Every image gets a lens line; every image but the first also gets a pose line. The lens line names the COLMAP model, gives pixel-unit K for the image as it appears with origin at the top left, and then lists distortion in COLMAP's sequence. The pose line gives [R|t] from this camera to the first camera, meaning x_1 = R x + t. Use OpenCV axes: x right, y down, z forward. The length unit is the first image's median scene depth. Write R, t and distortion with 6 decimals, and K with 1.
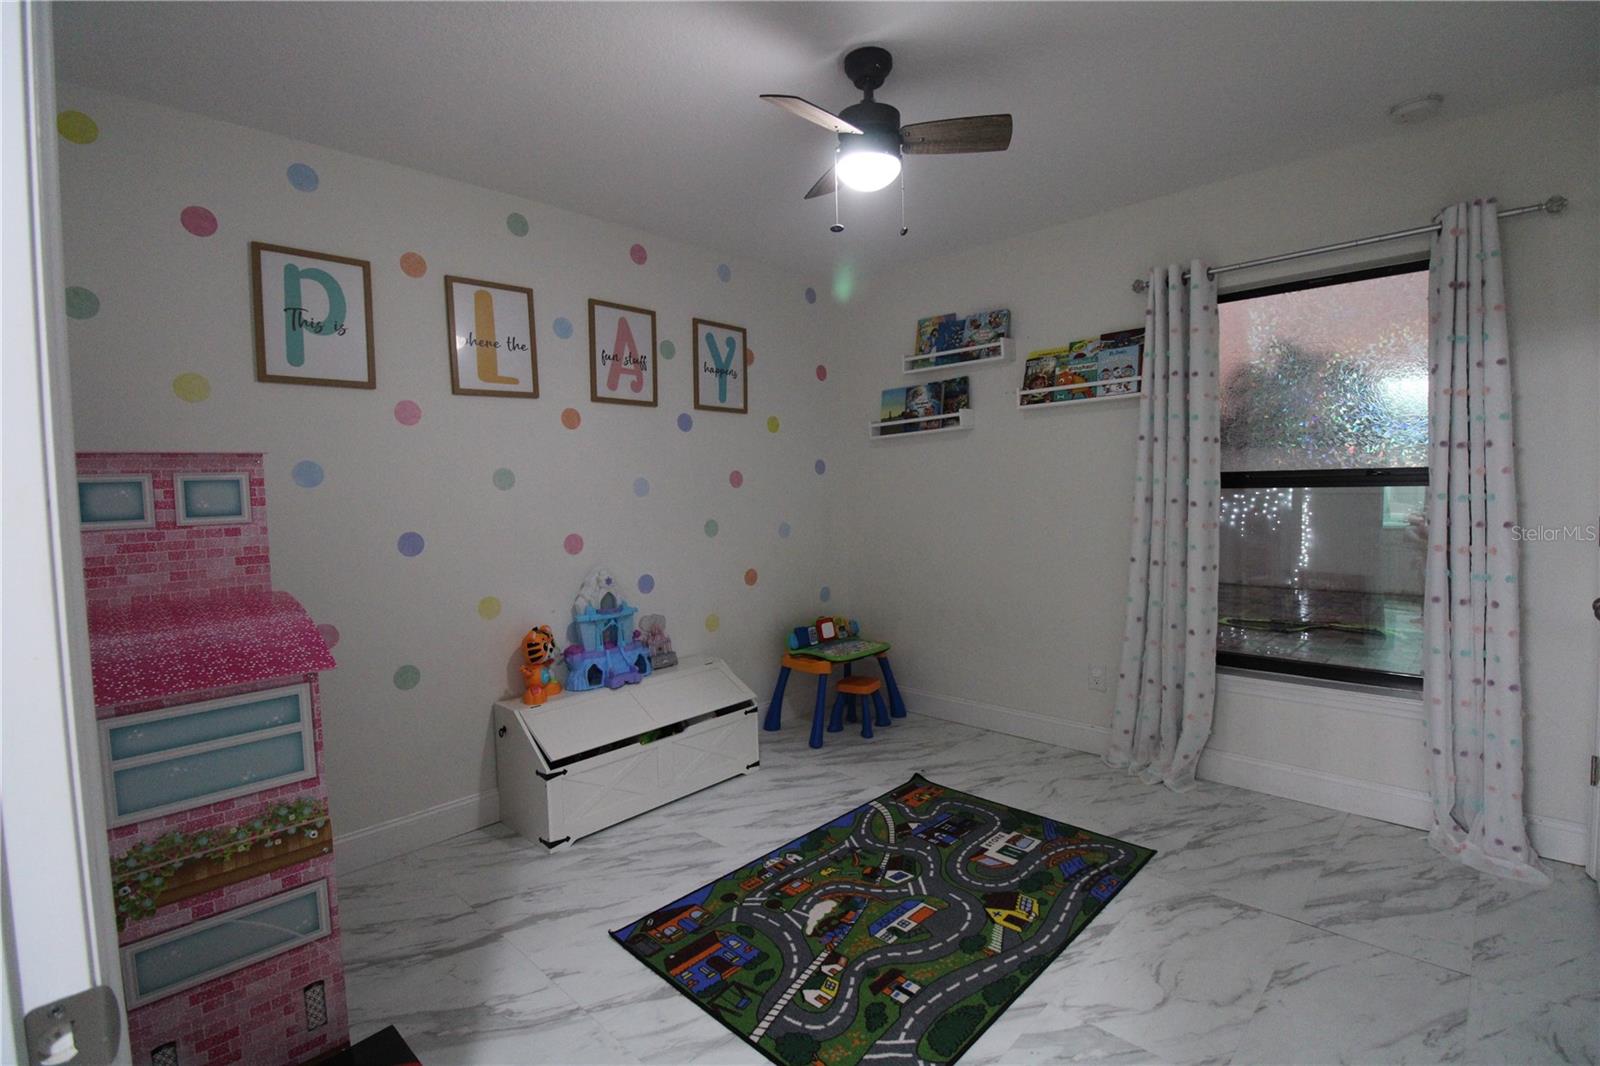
lens RADIAL K [[739.4, 0, 813.4], [0, 739.4, 518.1], [0, 0, 1]] dist [0.001205, -0.011024]
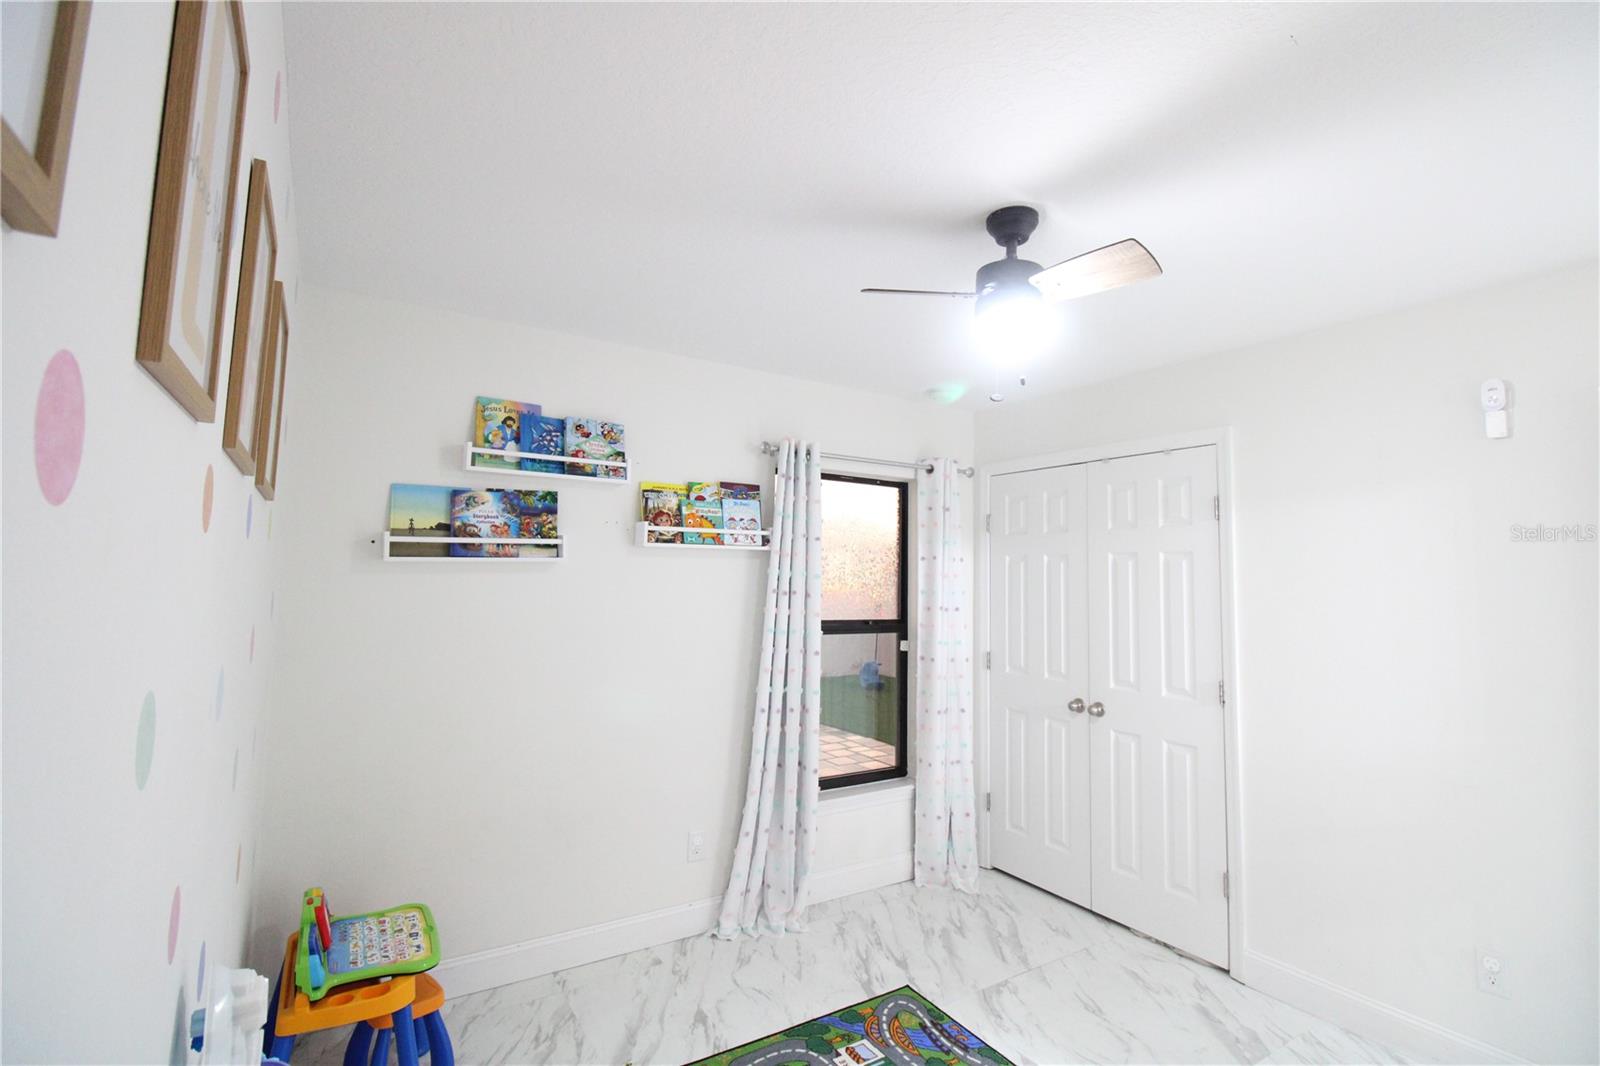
lens RADIAL K [[739.4, 0, 813.4], [0, 739.4, 518.1], [0, 0, 1]] dist [0.001205, -0.011024]
pose [[0.241124, 0.111327, 0.964088, -0.520107], [0.017779, 0.992725, -0.119081, -0.078220], [-0.970331, 0.045854, 0.237391, 0.634450]]
